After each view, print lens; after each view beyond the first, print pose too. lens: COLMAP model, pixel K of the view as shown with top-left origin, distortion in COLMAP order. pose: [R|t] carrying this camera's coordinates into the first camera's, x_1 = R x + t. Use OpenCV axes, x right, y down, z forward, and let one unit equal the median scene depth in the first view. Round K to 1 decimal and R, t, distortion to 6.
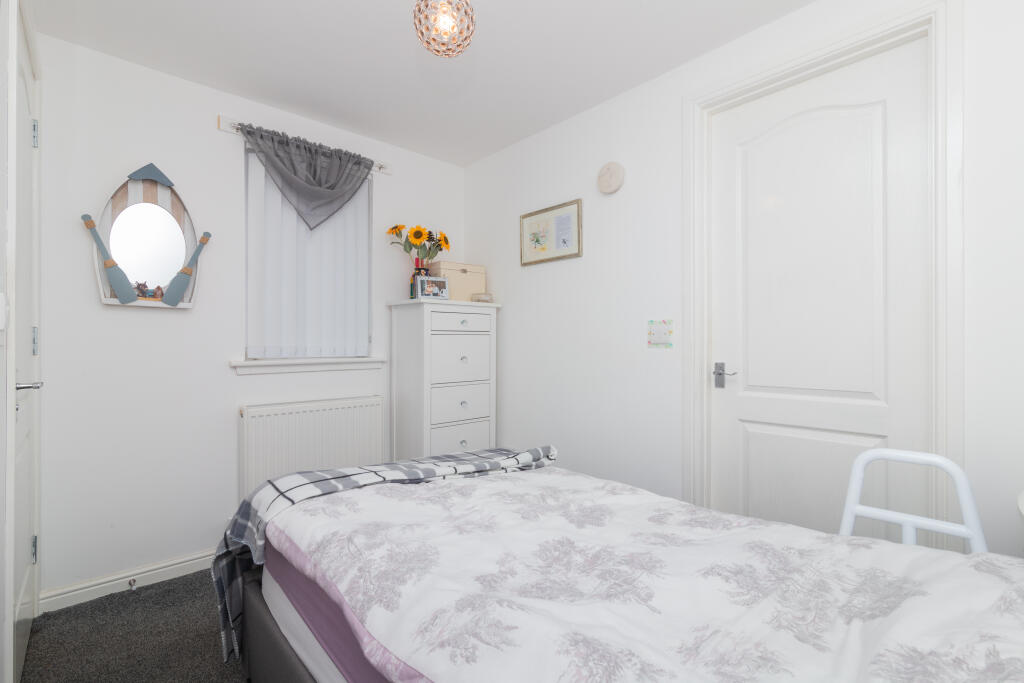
lens RADIAL K [[472.4, 0, 511.4], [0, 472.4, 340.4], [0, 0, 1]] dist [0.002246, 0.000490]
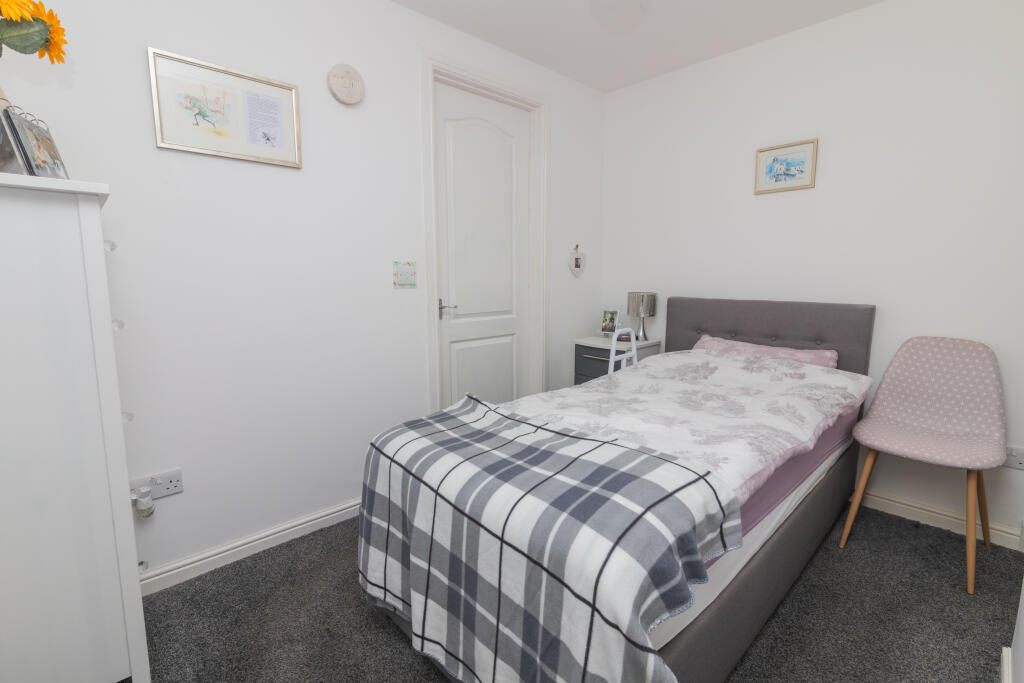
lens RADIAL K [[472.4, 0, 511.6], [0, 472.4, 340.7], [0, 0, 1]] dist [0.002246, 0.000490]
pose [[-0.036892, -0.135104, 0.990144, -0.748601], [0.004178, 0.990789, 0.135348, -0.010361], [-0.999311, 0.009131, -0.035988, 0.814115]]
